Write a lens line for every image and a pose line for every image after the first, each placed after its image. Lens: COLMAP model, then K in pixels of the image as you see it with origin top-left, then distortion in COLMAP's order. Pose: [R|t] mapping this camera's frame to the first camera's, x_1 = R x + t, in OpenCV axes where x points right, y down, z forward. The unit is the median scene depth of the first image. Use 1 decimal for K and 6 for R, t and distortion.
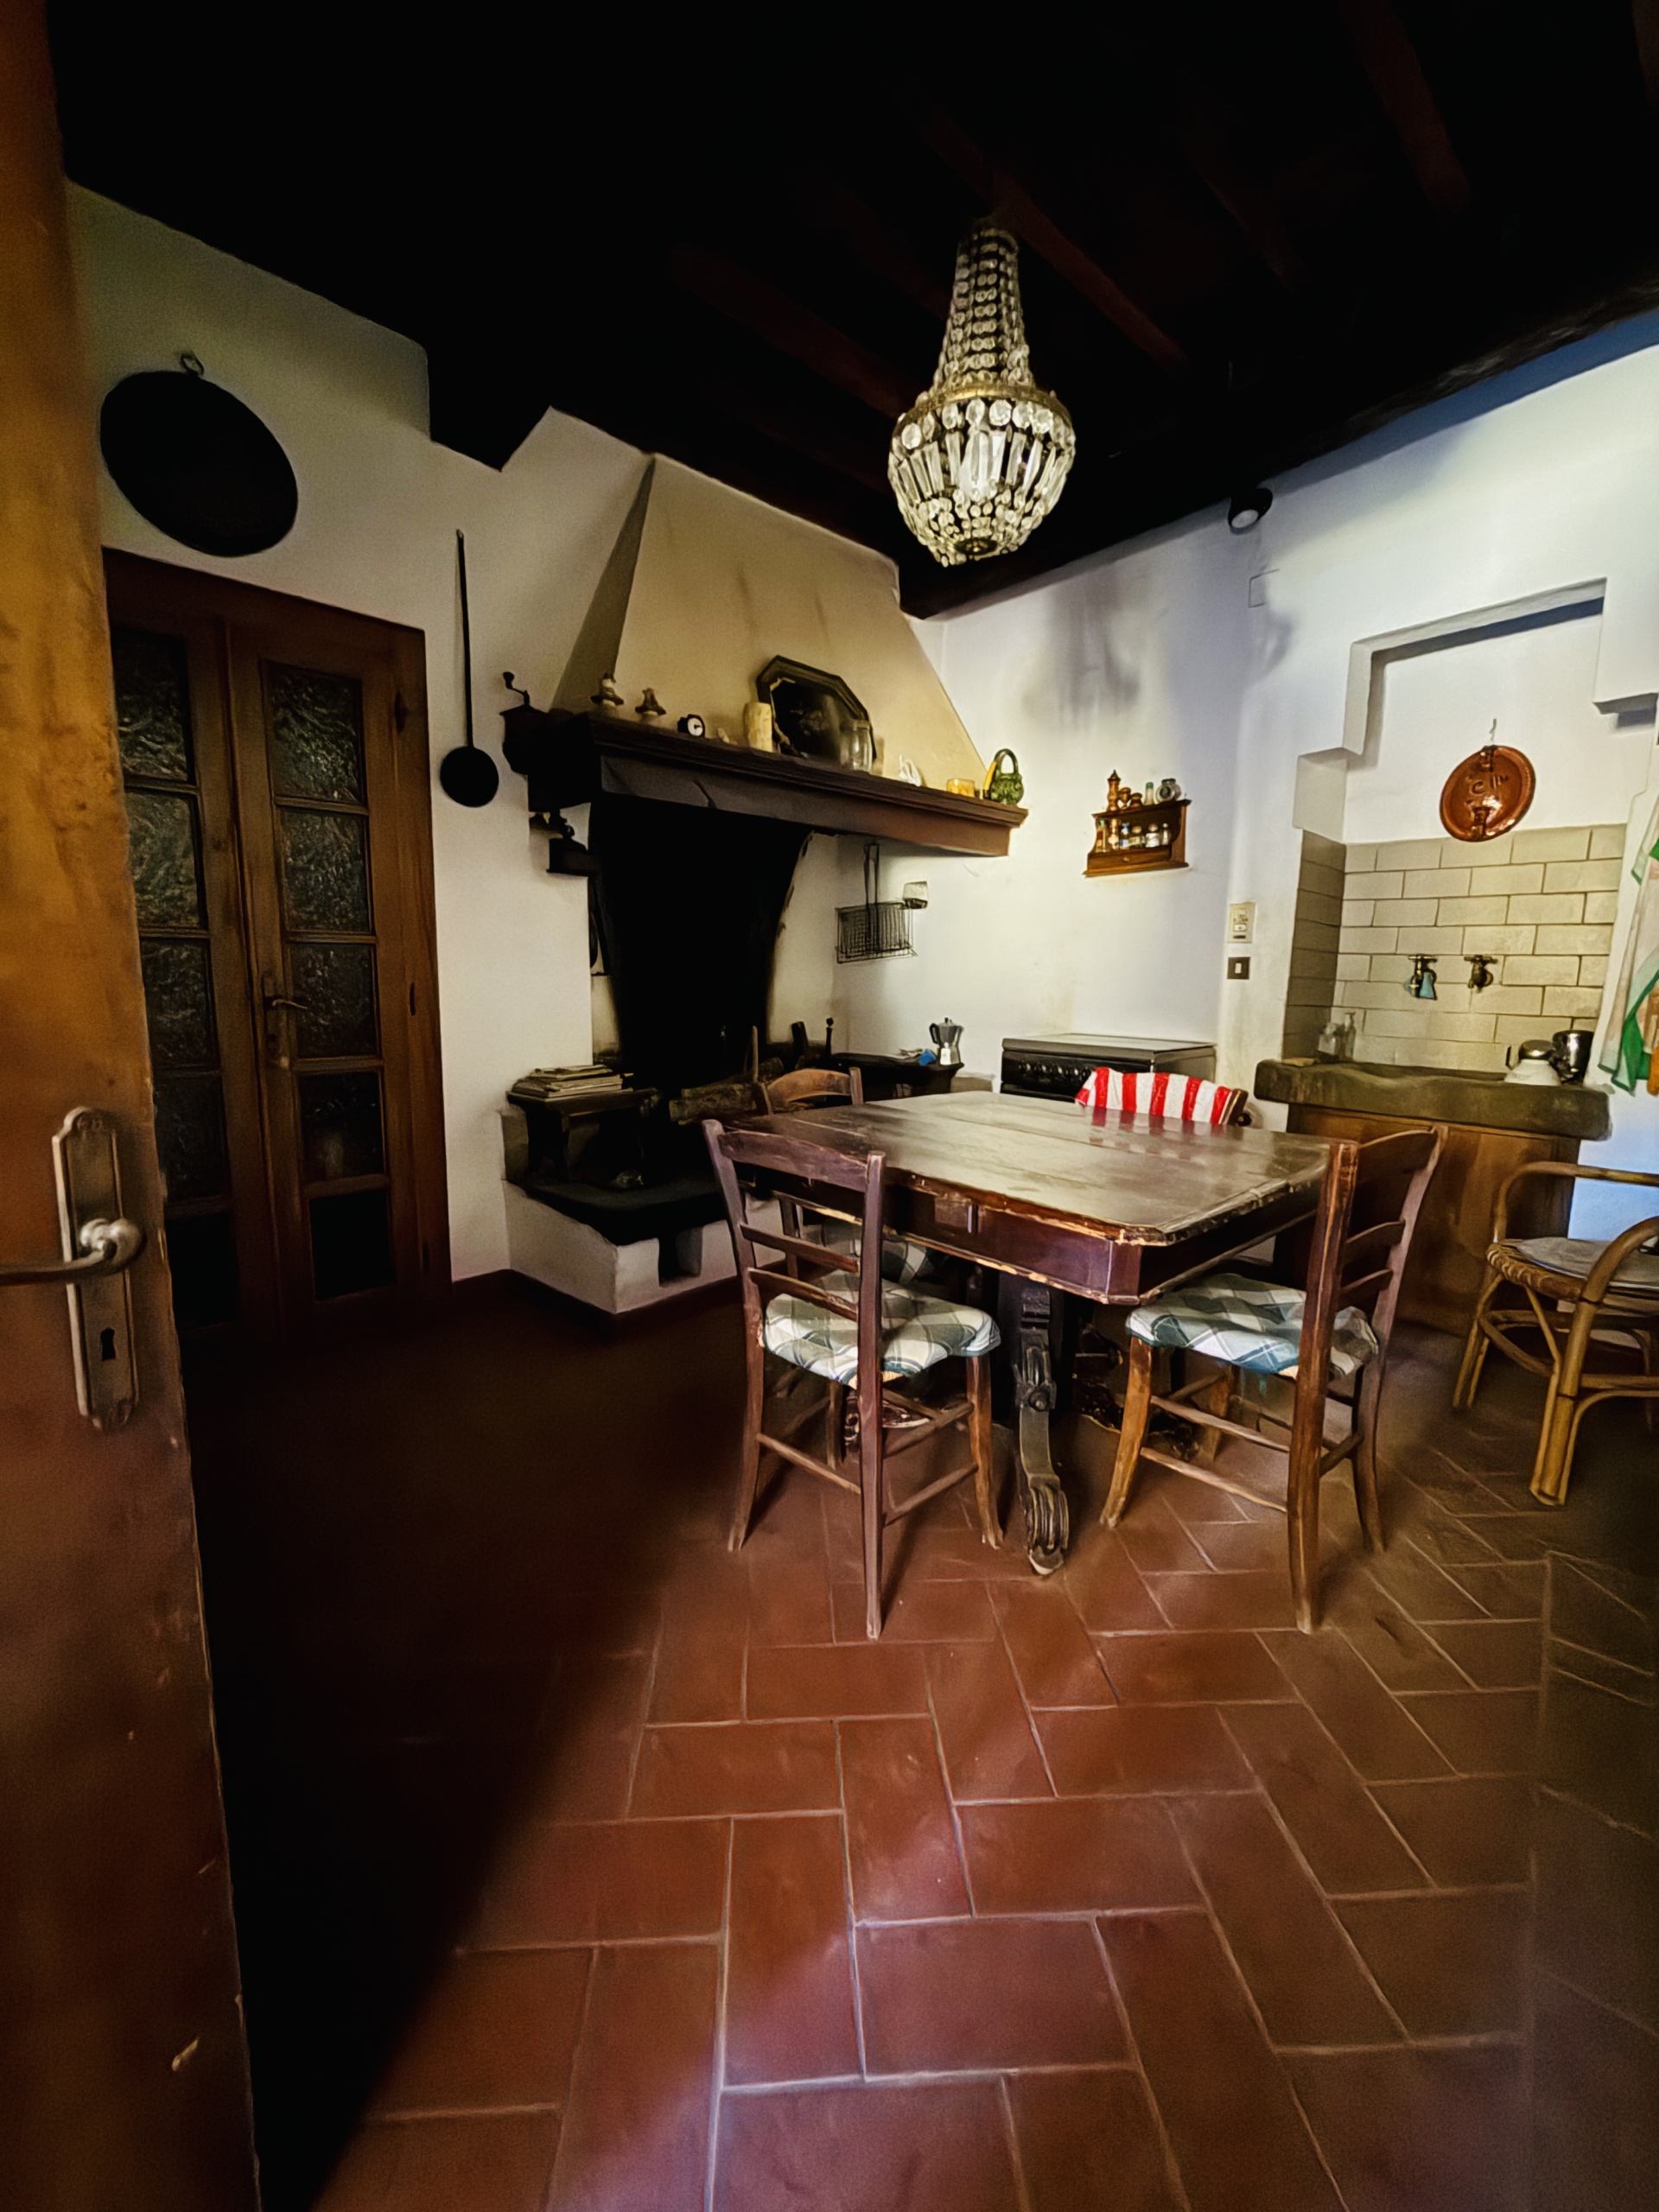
lens RADIAL K [[875.5, 0, 827.9], [0, 875.5, 1092.7], [0, 0, 1]] dist [0.000230, -0.000076]
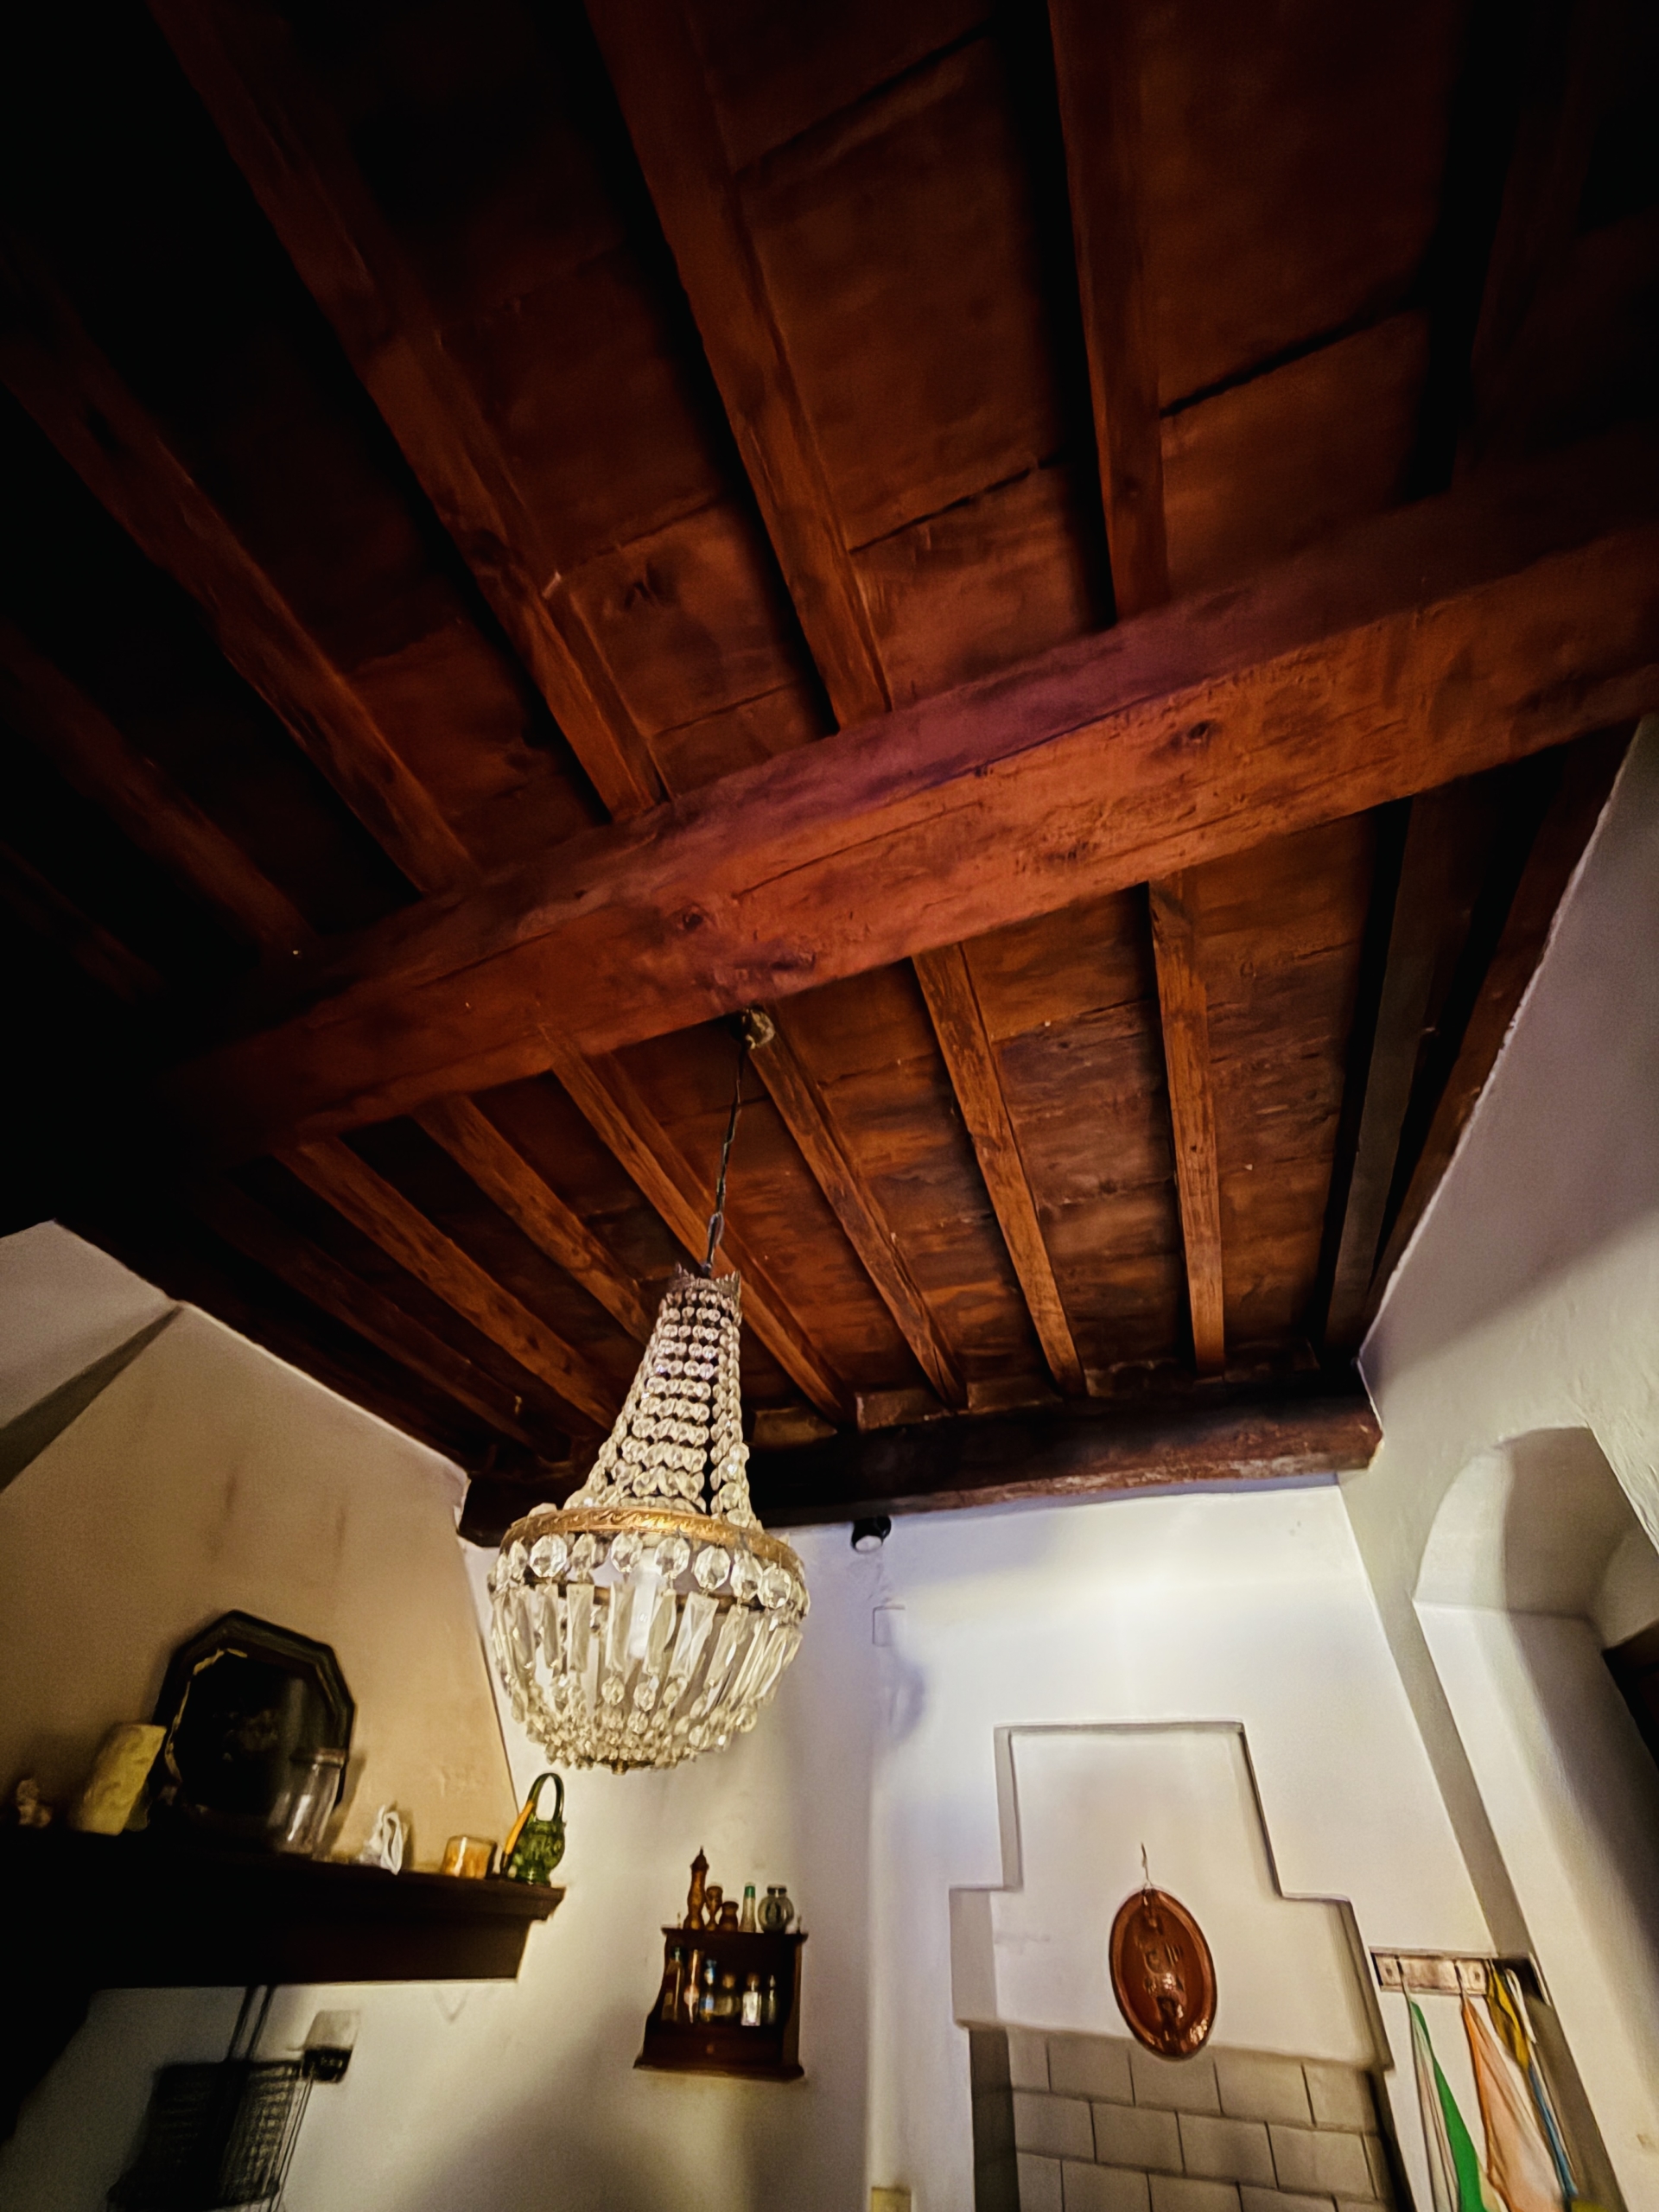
lens RADIAL K [[875.5, 0, 816.1], [0, 875.5, 1100.7], [0, 0, 1]] dist [0.000230, -0.000076]
pose [[0.885509, 0.349123, 0.306574, -0.008041], [0.019965, 0.630633, -0.775825, -0.214132], [-0.464194, 0.693120, 0.551460, 0.182909]]
